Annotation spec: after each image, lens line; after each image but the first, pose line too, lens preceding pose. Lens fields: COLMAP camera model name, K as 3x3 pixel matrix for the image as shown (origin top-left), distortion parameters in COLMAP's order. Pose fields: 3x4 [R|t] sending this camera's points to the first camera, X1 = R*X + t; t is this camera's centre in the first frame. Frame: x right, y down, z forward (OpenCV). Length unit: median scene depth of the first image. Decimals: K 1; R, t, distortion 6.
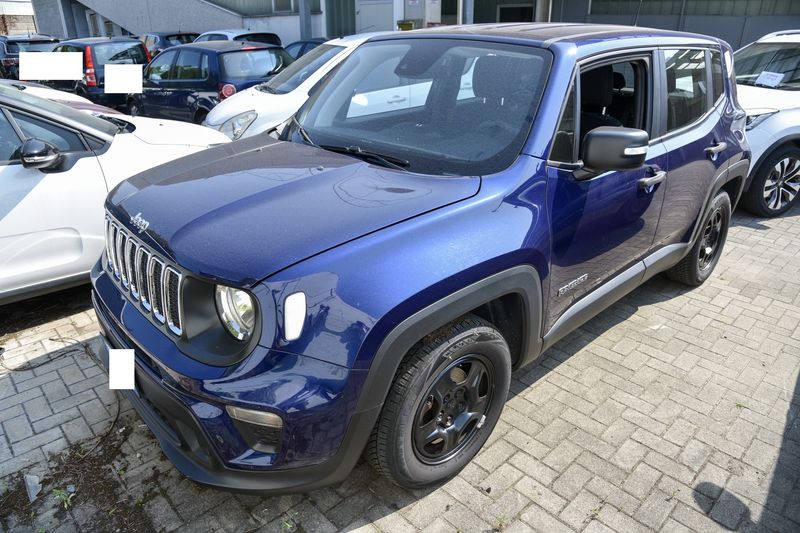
lens RADIAL K [[542.8, 0, 401.6], [0, 542.8, 263.5], [0, 0, 1]] dist [-0.083500, 0.036230]
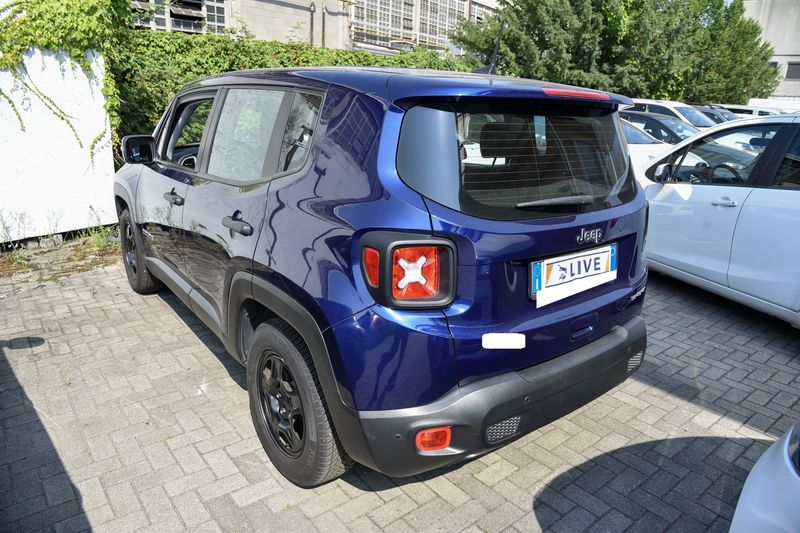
lens RADIAL K [[542.8, 0, 396.3], [0, 542.8, 267.6], [0, 0, 1]] dist [-0.083500, 0.036230]
pose [[-0.091982, 0.287276, -0.953421, 1.827658], [-0.432162, 0.851088, 0.298135, -0.678342], [0.897093, 0.439456, 0.045865, 1.692873]]
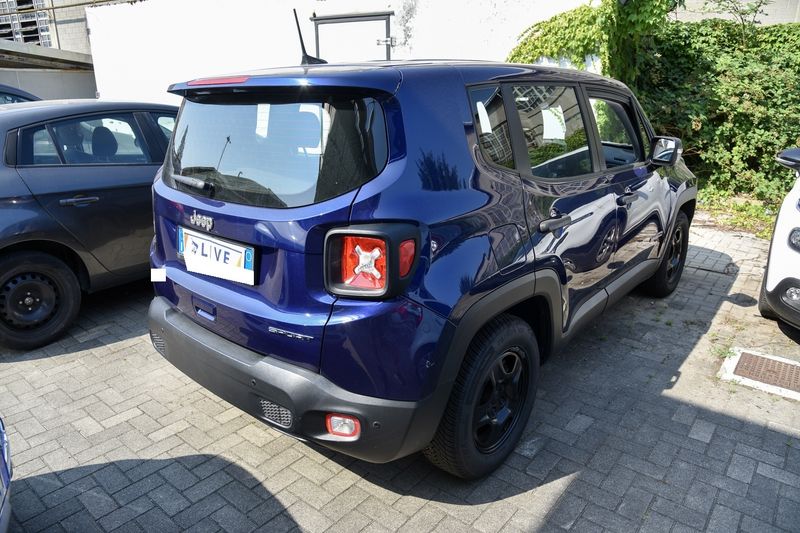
lens RADIAL K [[542.8, 0, 400.1], [0, 542.8, 266.8], [0, 0, 1]] dist [-0.083500, 0.036230]
pose [[-0.993349, 0.036314, -0.109268, 0.711354], [-0.045343, 0.748919, 0.661109, -1.150115], [0.105840, 0.661666, -0.742291, 2.751632]]
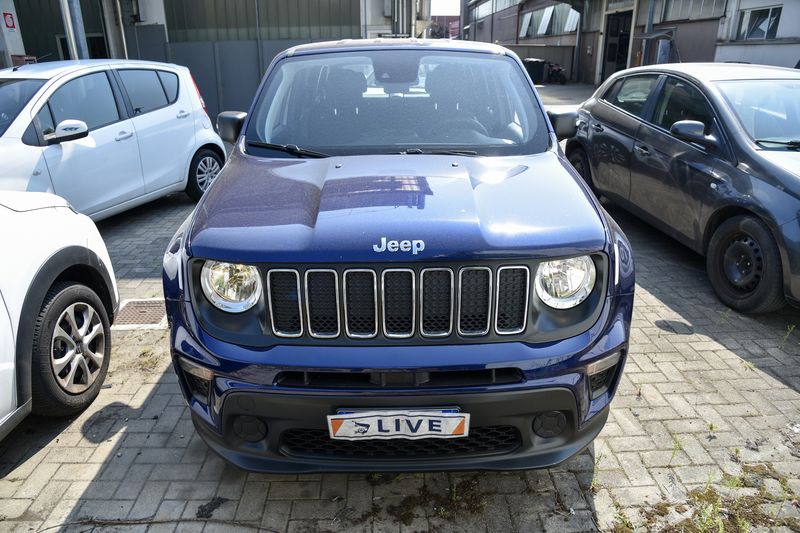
lens RADIAL K [[542.8, 0, 399.8], [0, 542.8, 265.3], [0, 0, 1]] dist [-0.083500, 0.036230]
pose [[0.674637, -0.277218, 0.684117, -0.934327], [0.308649, 0.947830, 0.079707, -0.102326], [-0.670523, 0.157379, 0.725004, 0.310315]]
